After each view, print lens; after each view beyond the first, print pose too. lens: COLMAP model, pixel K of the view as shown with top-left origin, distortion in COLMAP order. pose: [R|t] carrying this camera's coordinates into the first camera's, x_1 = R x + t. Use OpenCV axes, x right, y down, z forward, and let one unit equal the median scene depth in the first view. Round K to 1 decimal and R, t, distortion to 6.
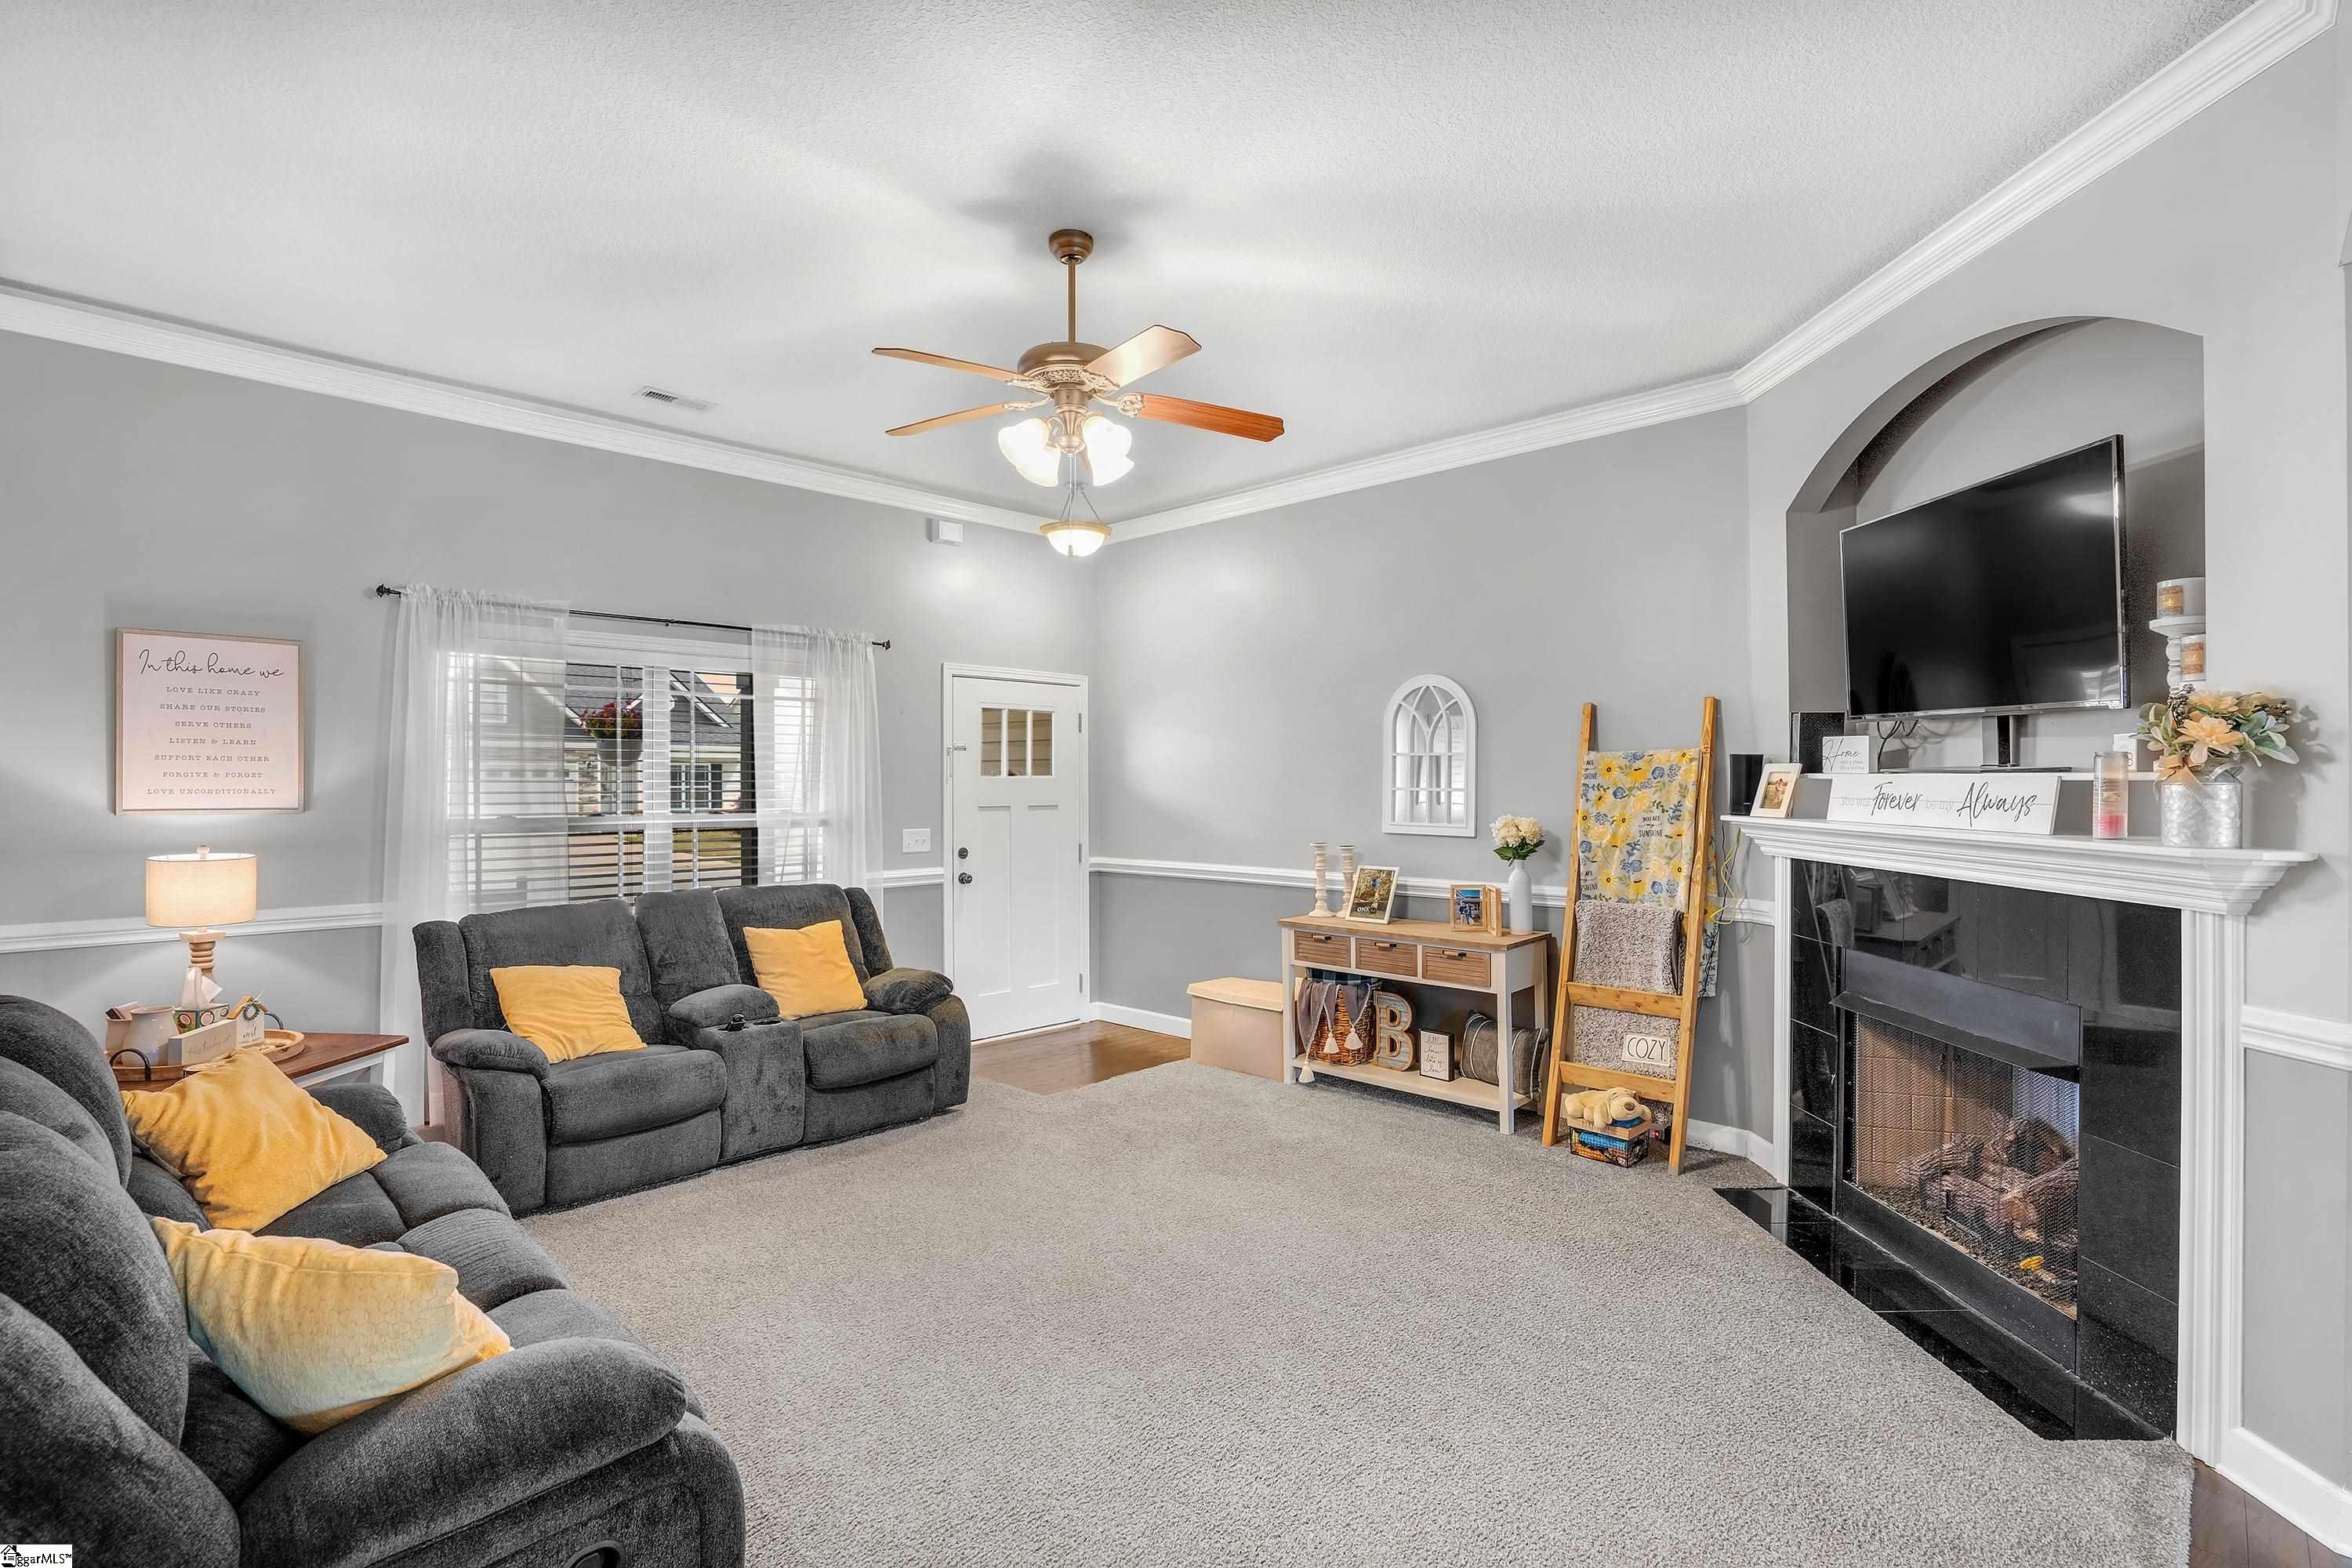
lens RADIAL K [[1102.3, 0, 1176.0], [0, 1102.3, 784.0], [0, 0, 1]] dist [-0.050765, 0.025032]
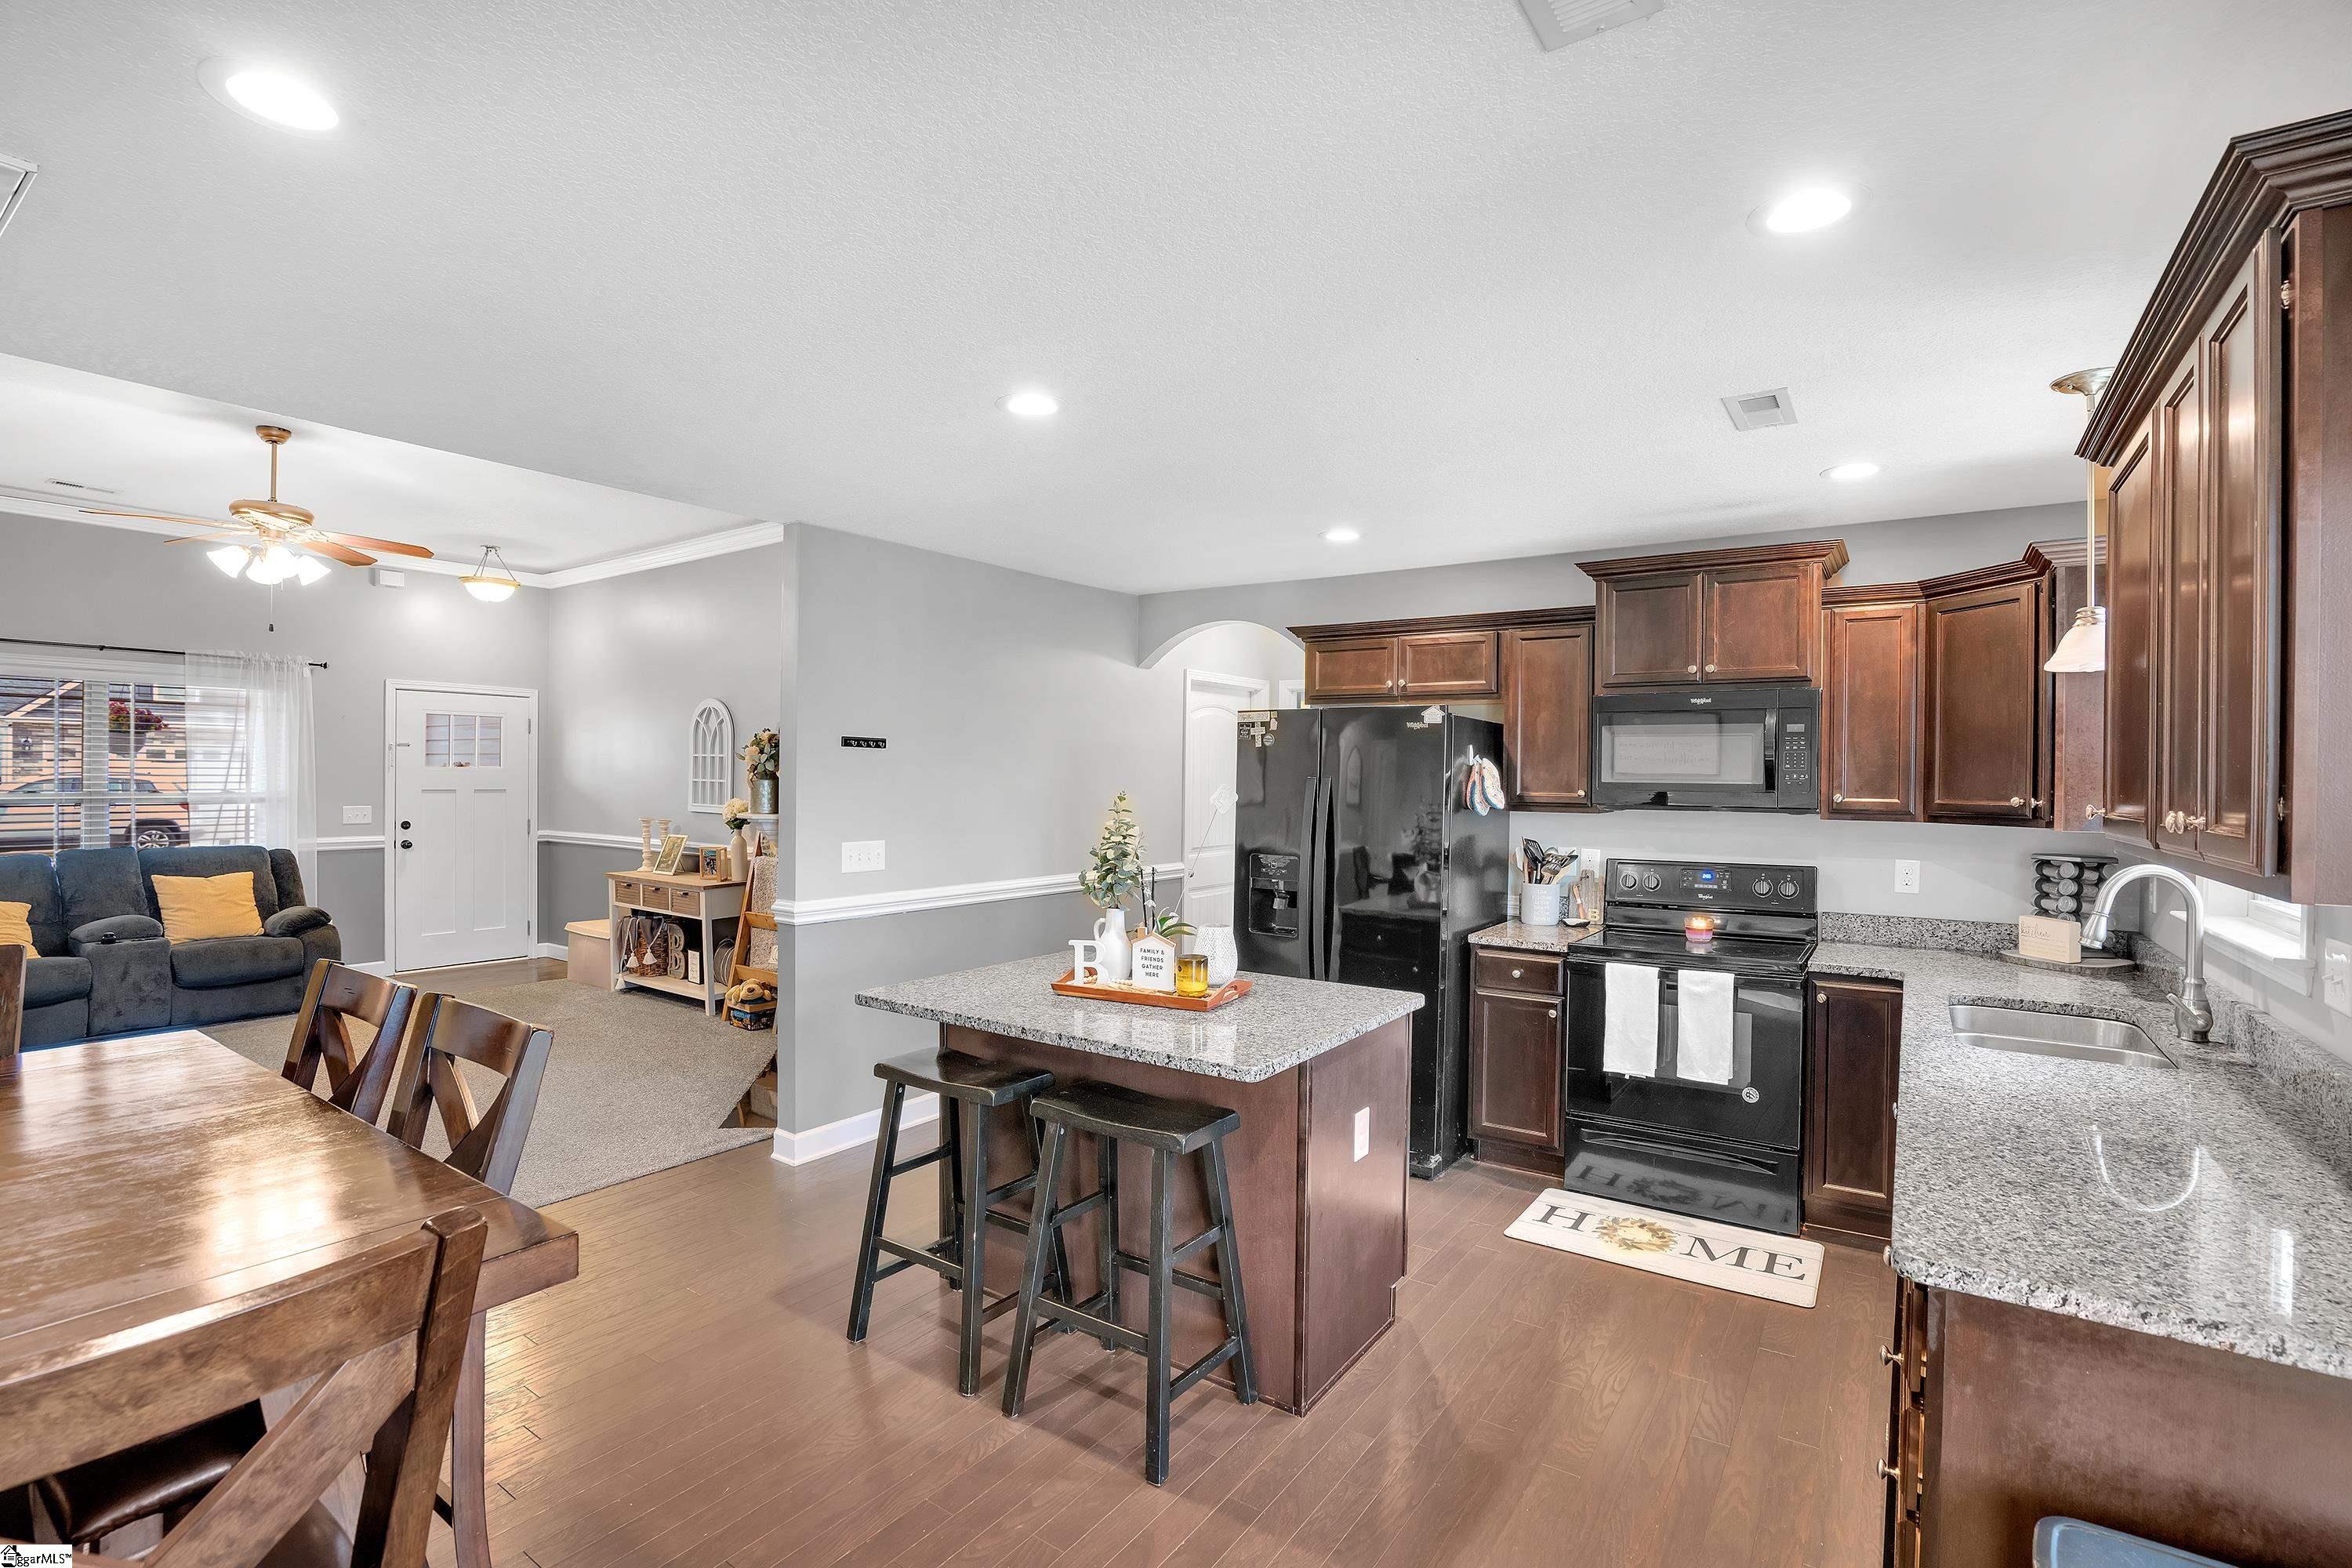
lens RADIAL K [[1102.3, 0, 1176.0], [0, 1102.3, 784.0], [0, 0, 1]] dist [-0.050765, 0.025032]
pose [[0.989993, 0.009994, 0.140763, 0.639383], [-0.011327, 0.999898, 0.008671, -0.008770], [-0.140662, -0.010178, 0.990005, -0.476869]]
